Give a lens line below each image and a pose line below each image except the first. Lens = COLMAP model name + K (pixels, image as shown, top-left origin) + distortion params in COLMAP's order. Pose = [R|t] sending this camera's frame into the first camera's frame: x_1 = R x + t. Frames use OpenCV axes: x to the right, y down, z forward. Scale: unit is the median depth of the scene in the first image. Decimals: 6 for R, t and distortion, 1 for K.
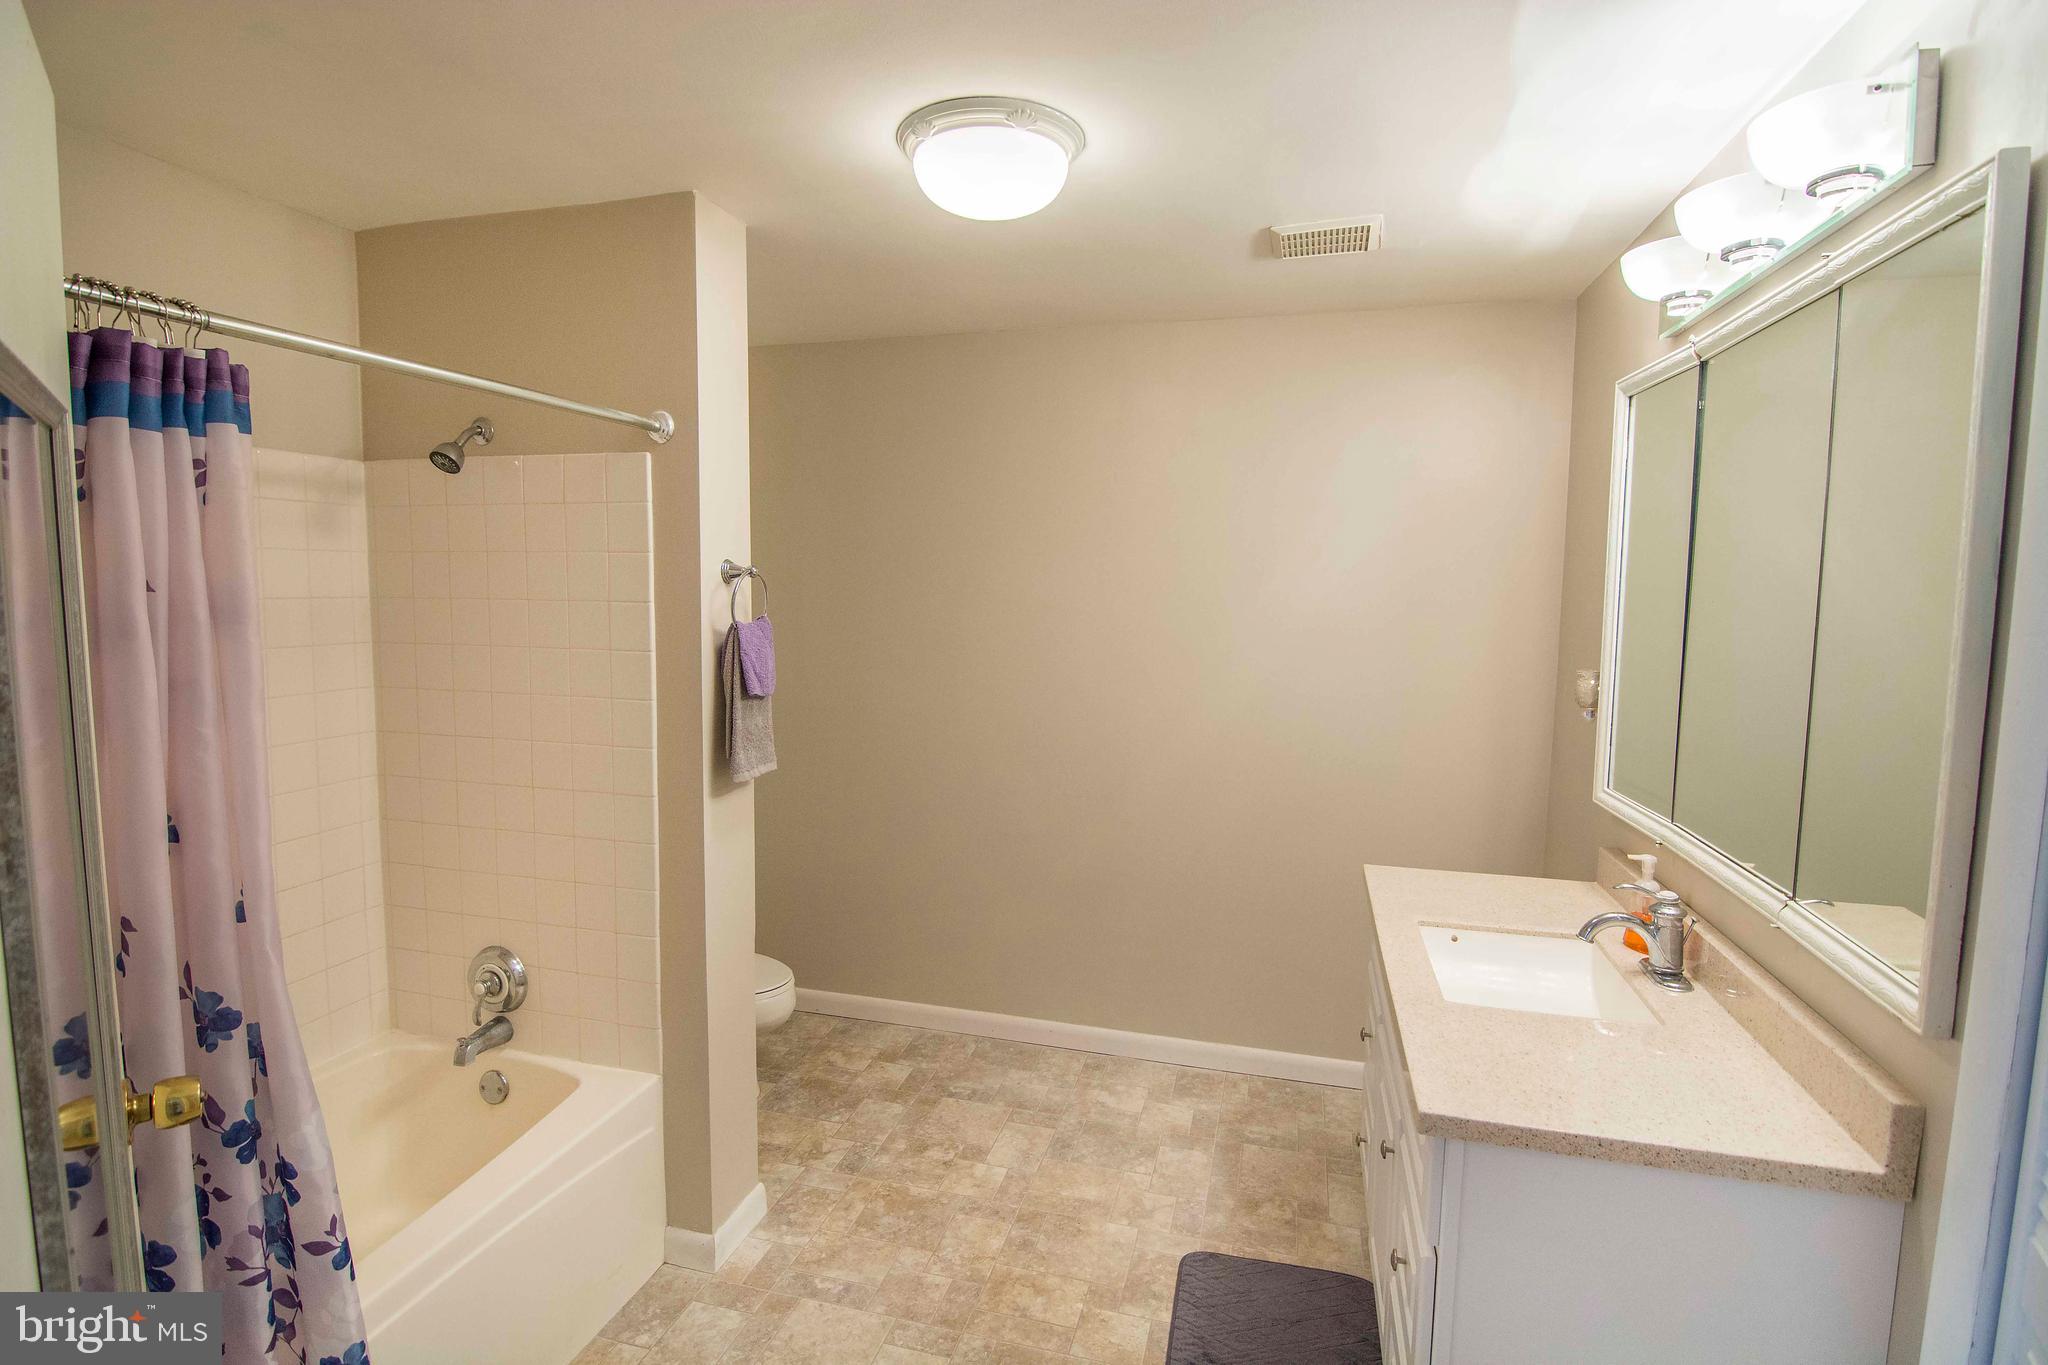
lens RADIAL K [[1005.9, 0, 1023.2], [0, 1005.9, 677.3], [0, 0, 1]] dist [-0.004539, -0.009420]
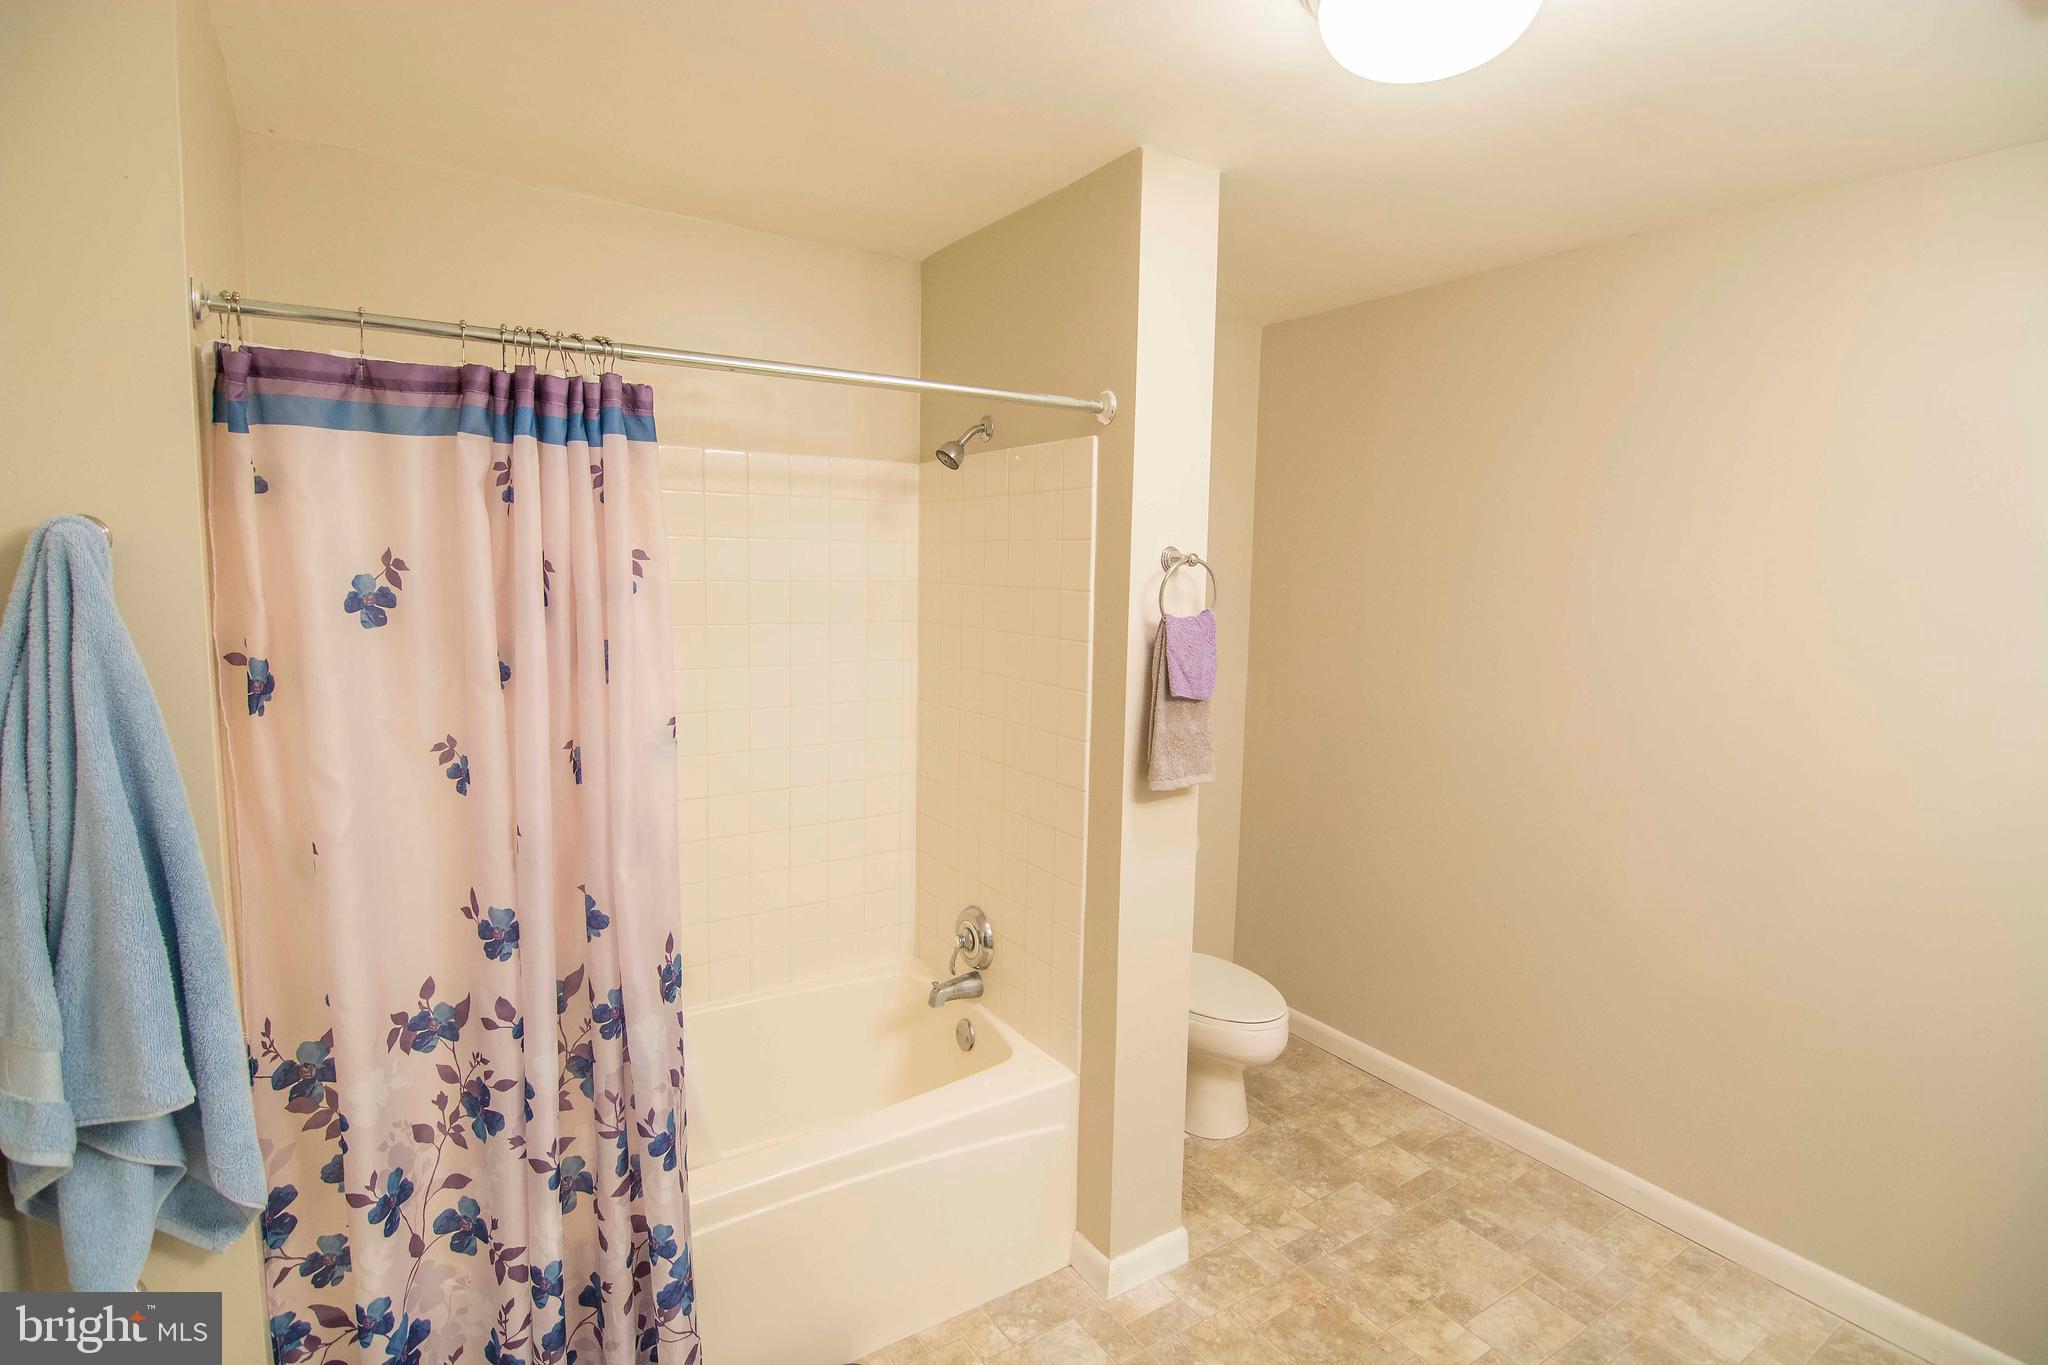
lens RADIAL K [[1005.9, 0, 1015.6], [0, 1005.9, 674.9], [0, 0, 1]] dist [-0.004539, -0.009420]
pose [[0.746400, 0.075572, -0.661193, 0.207743], [-0.072578, 0.996849, 0.032005, -0.019177], [0.661528, 0.024099, 0.749533, 0.215373]]
